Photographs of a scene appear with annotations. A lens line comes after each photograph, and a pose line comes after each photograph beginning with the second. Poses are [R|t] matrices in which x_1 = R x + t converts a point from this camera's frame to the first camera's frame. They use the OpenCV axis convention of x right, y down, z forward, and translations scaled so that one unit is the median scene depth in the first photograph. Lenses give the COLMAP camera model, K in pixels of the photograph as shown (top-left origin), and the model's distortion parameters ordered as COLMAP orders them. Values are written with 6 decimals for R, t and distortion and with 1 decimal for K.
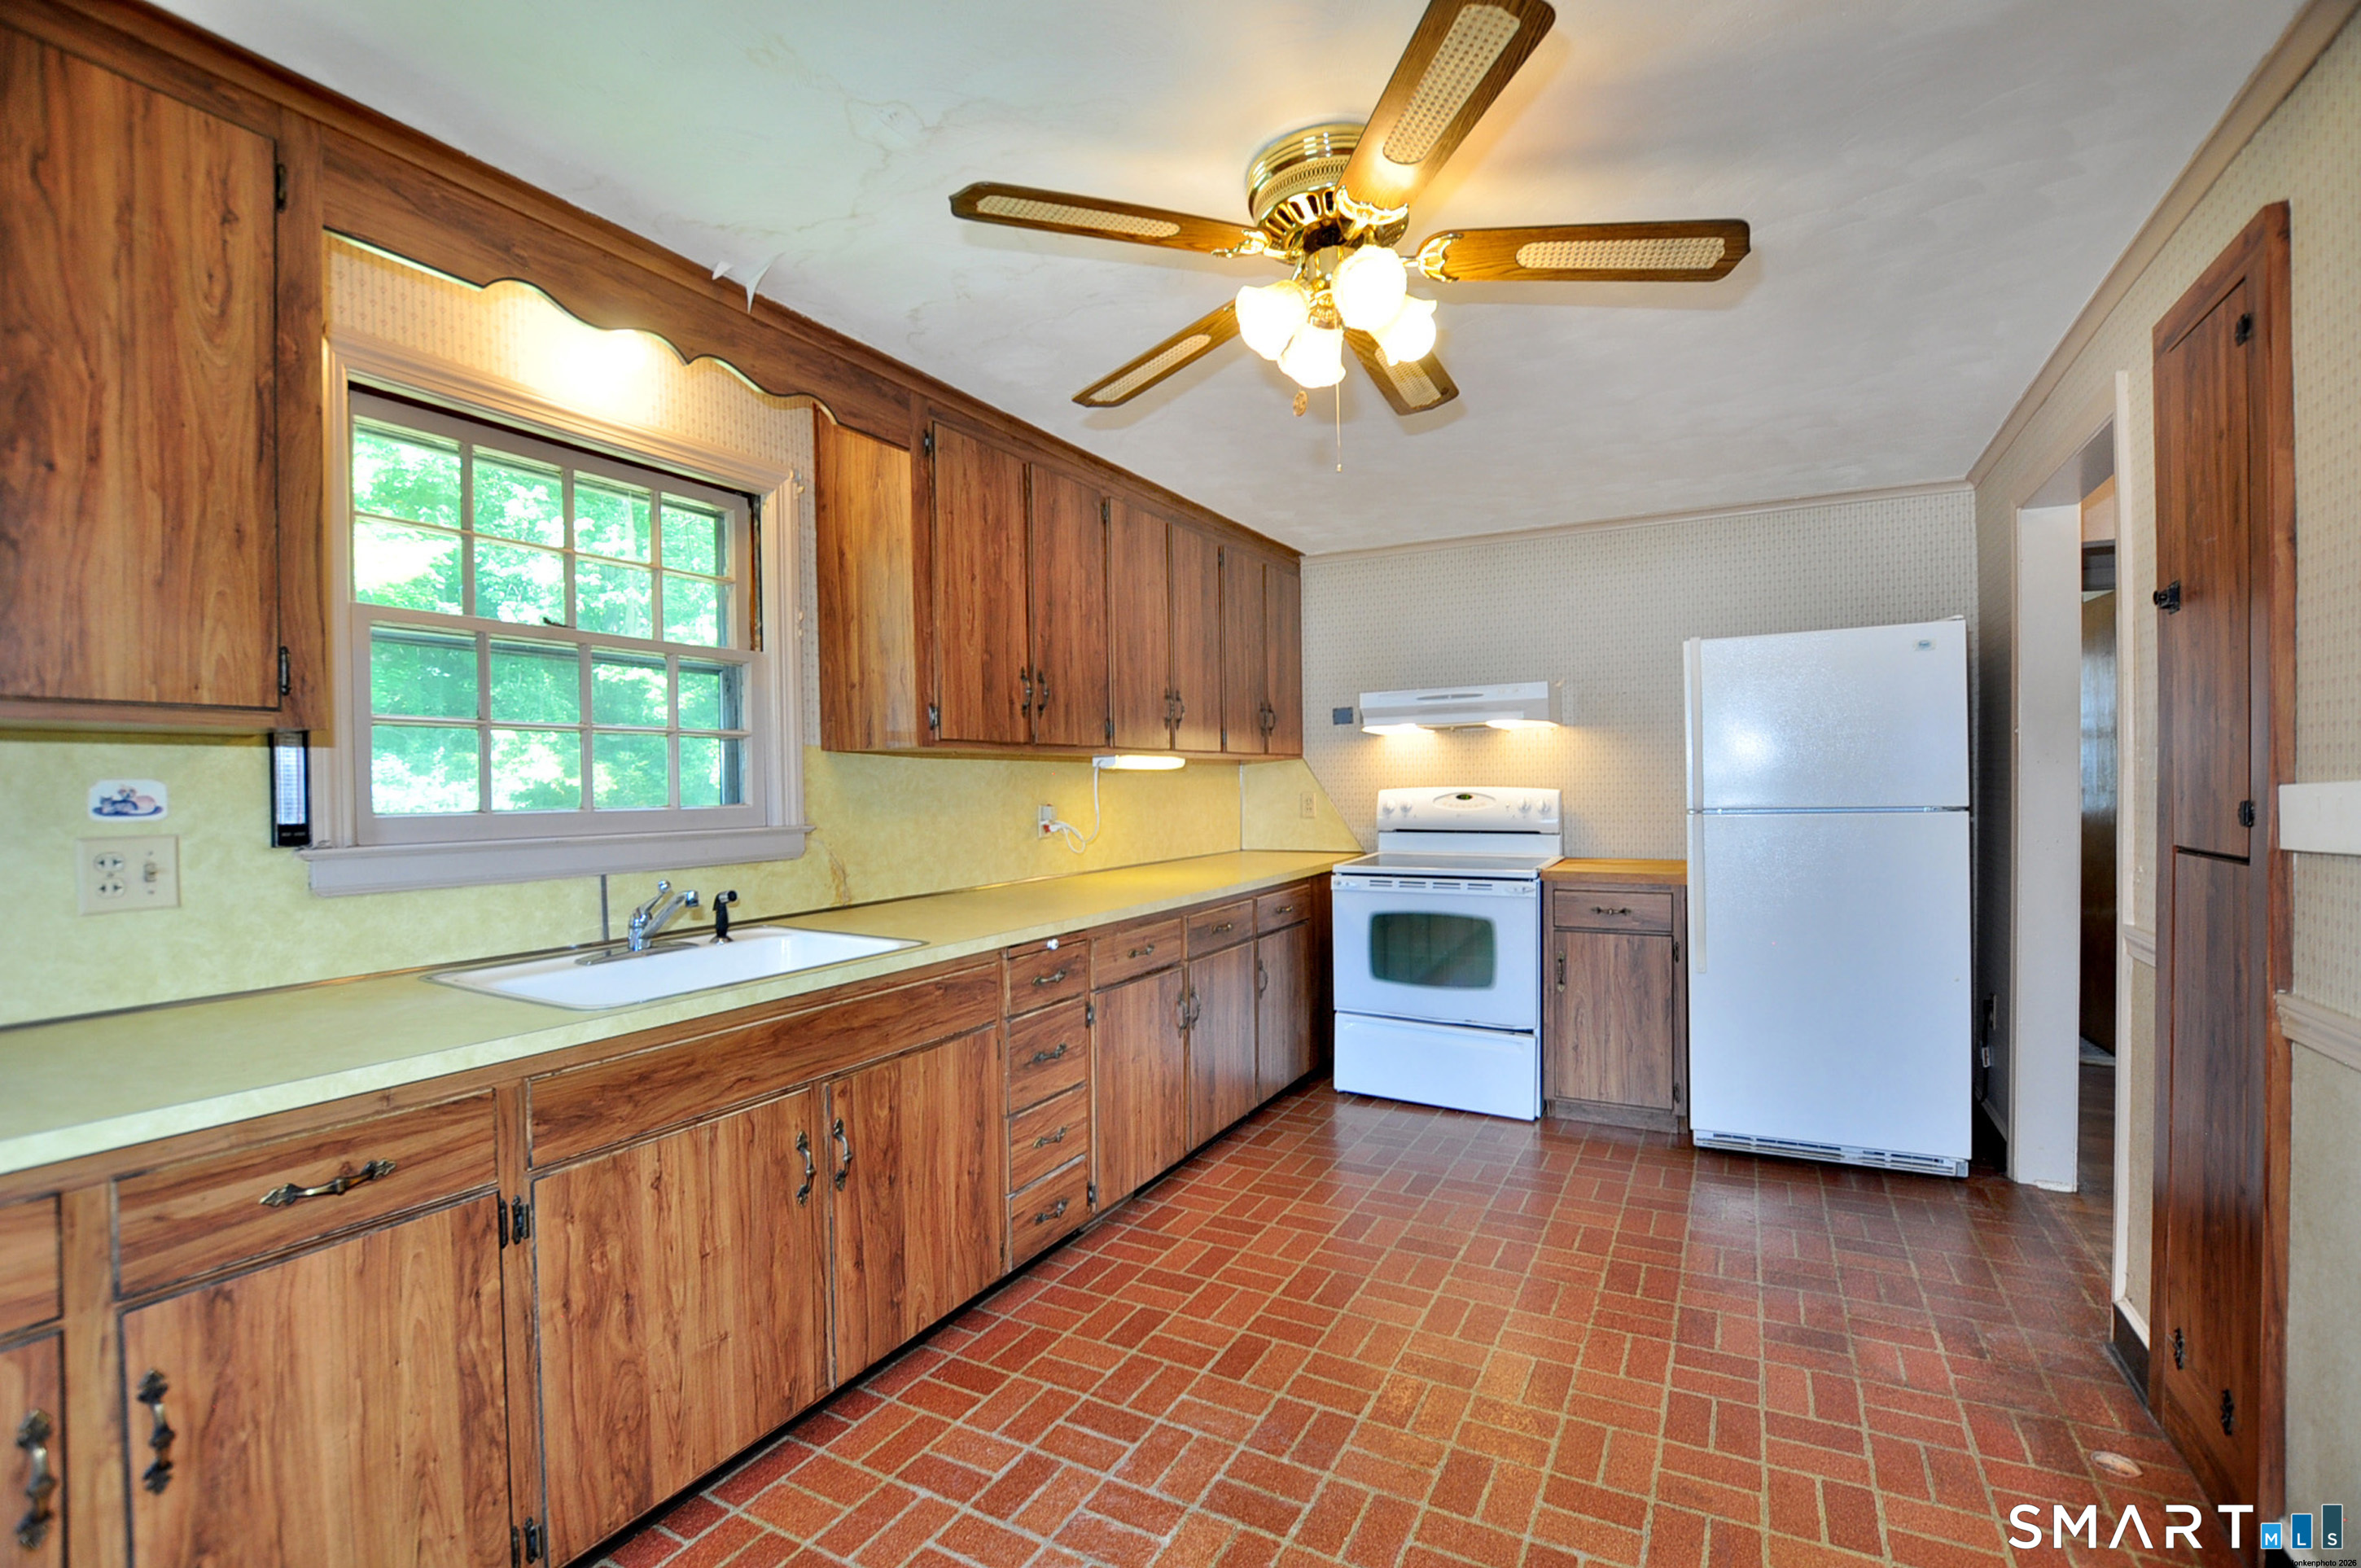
lens RADIAL K [[1048.4, 0, 1178.8], [0, 1048.4, 791.4], [0, 0, 1]] dist [-0.034957, 0.000008]
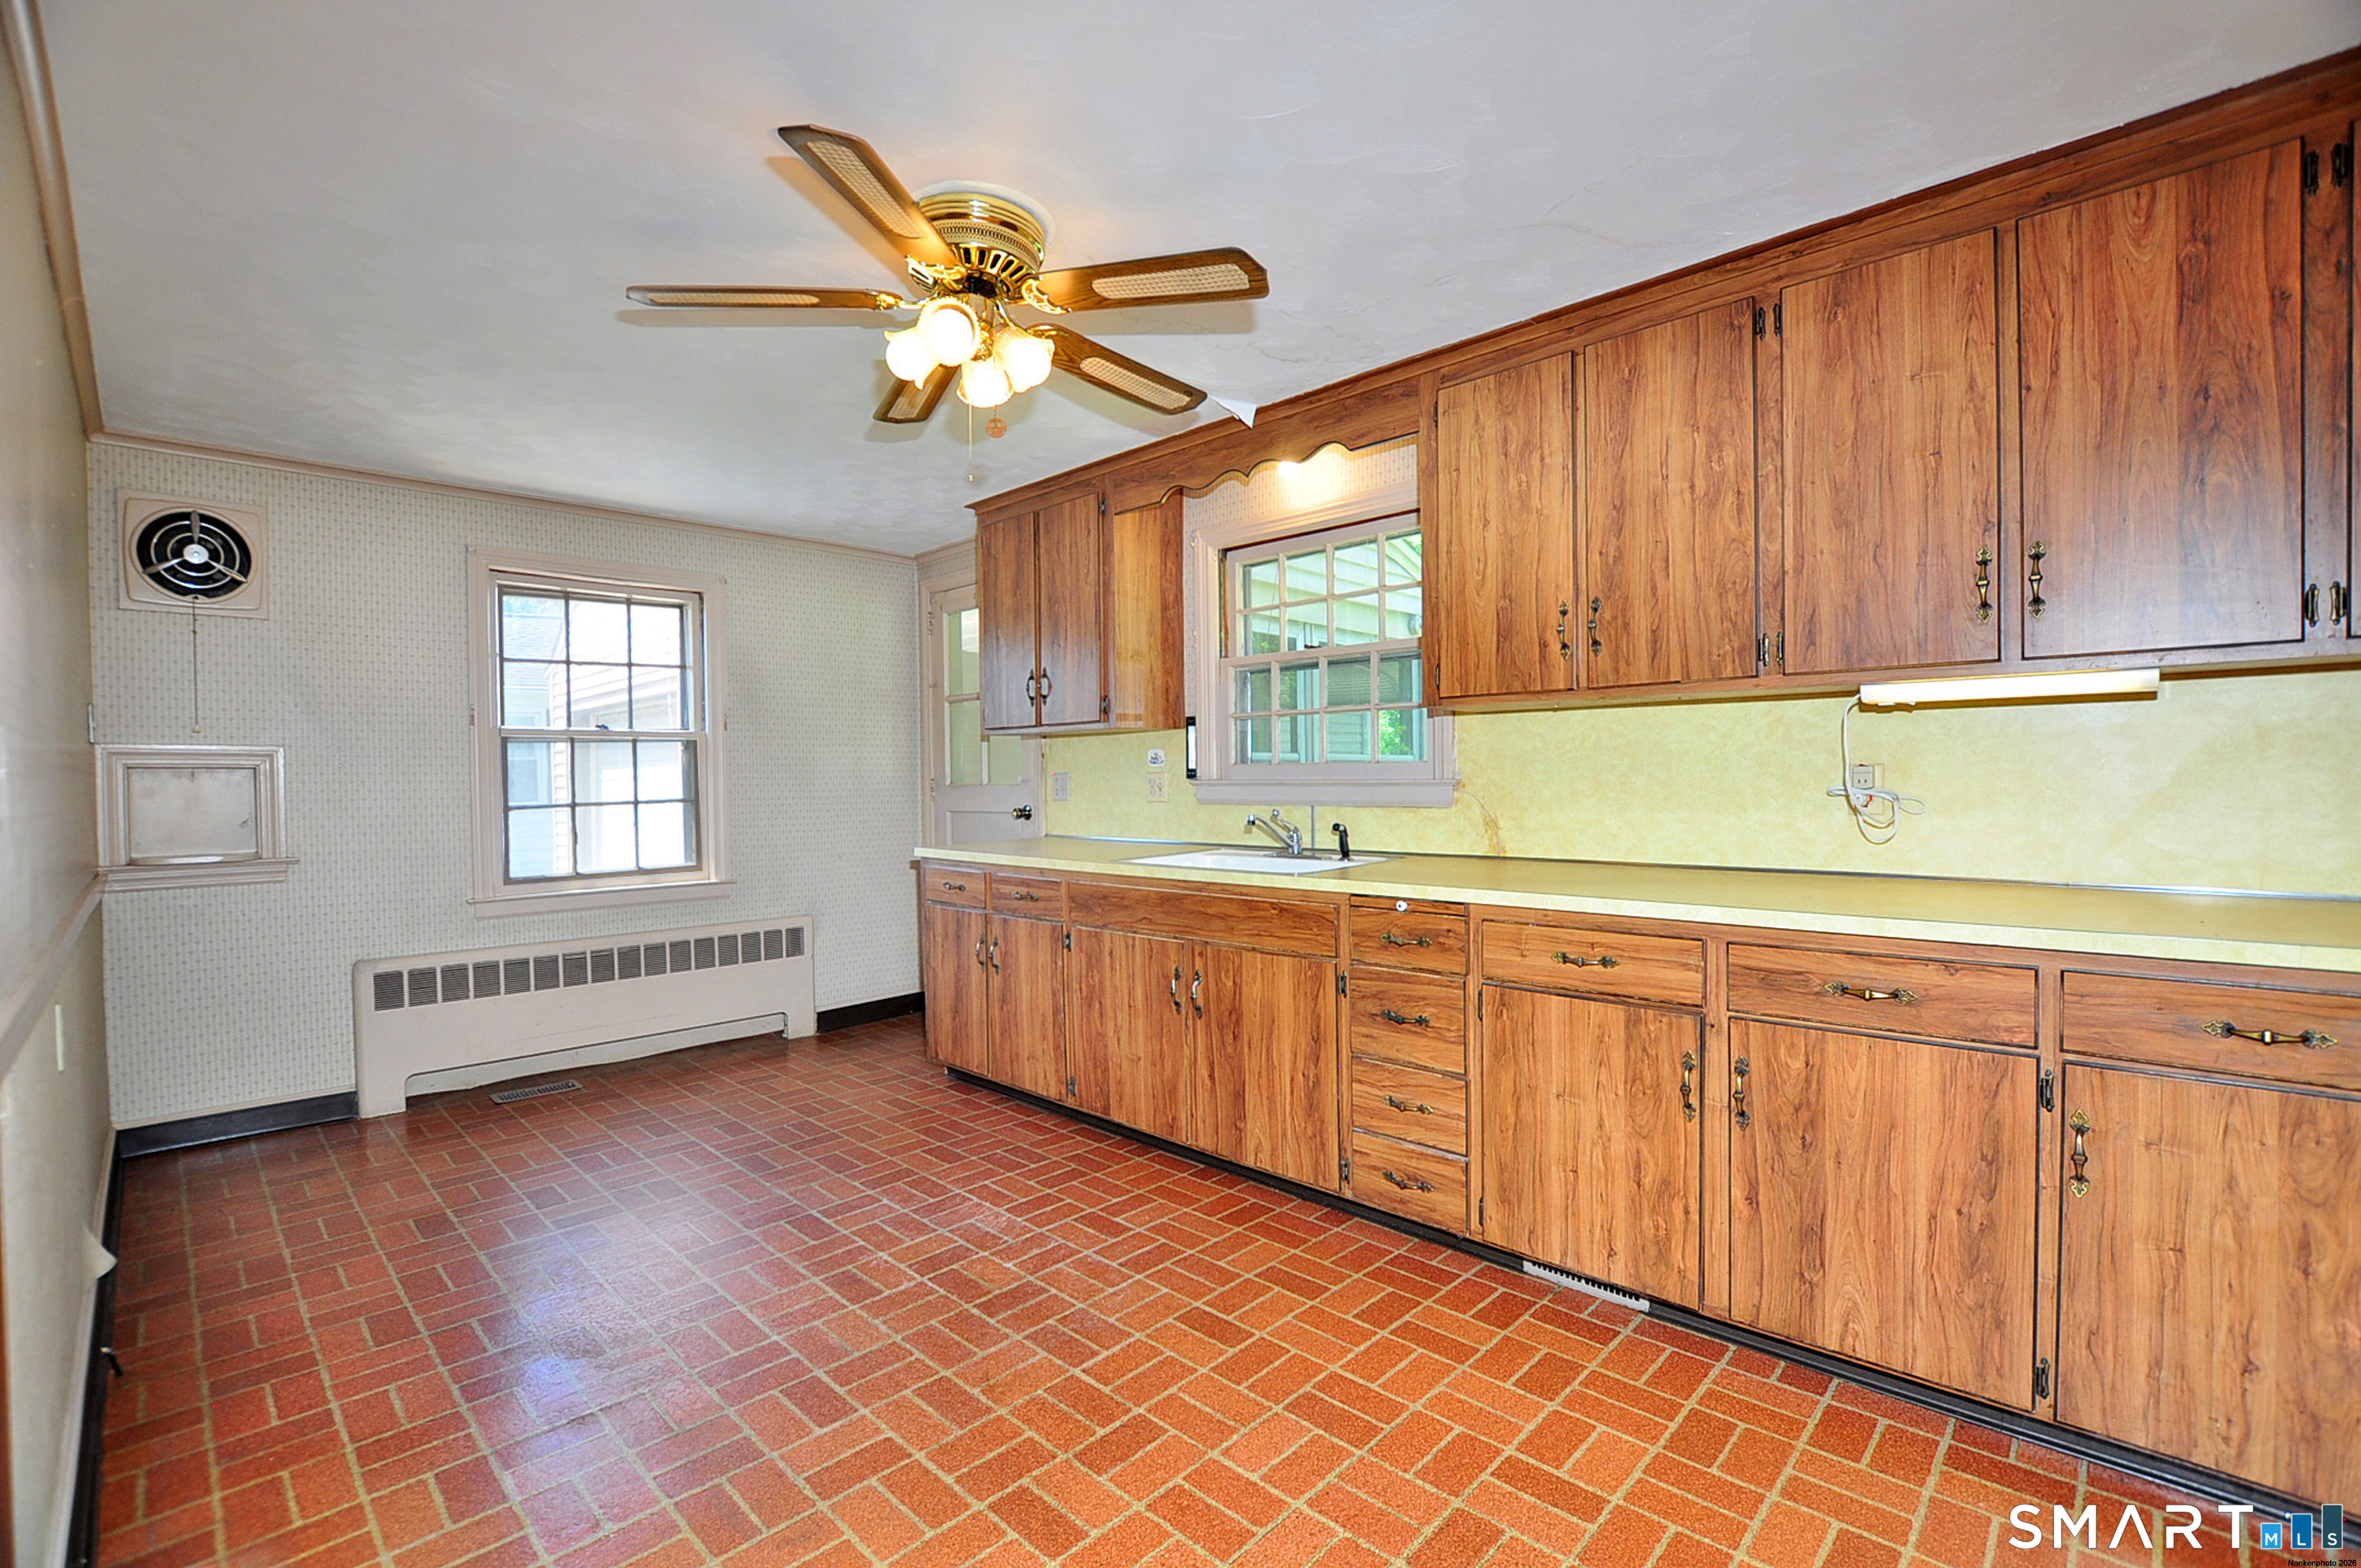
lens RADIAL K [[1030.5, 0, 1192.3], [0, 1030.5, 789.7], [0, 0, 1]] dist [-0.031420, 0.000115]
pose [[-0.266663, 0.028666, -0.963364, 0.976443], [0.007805, 0.999589, 0.027583, 0.012744], [0.963758, -0.000163, -0.266777, 1.236241]]
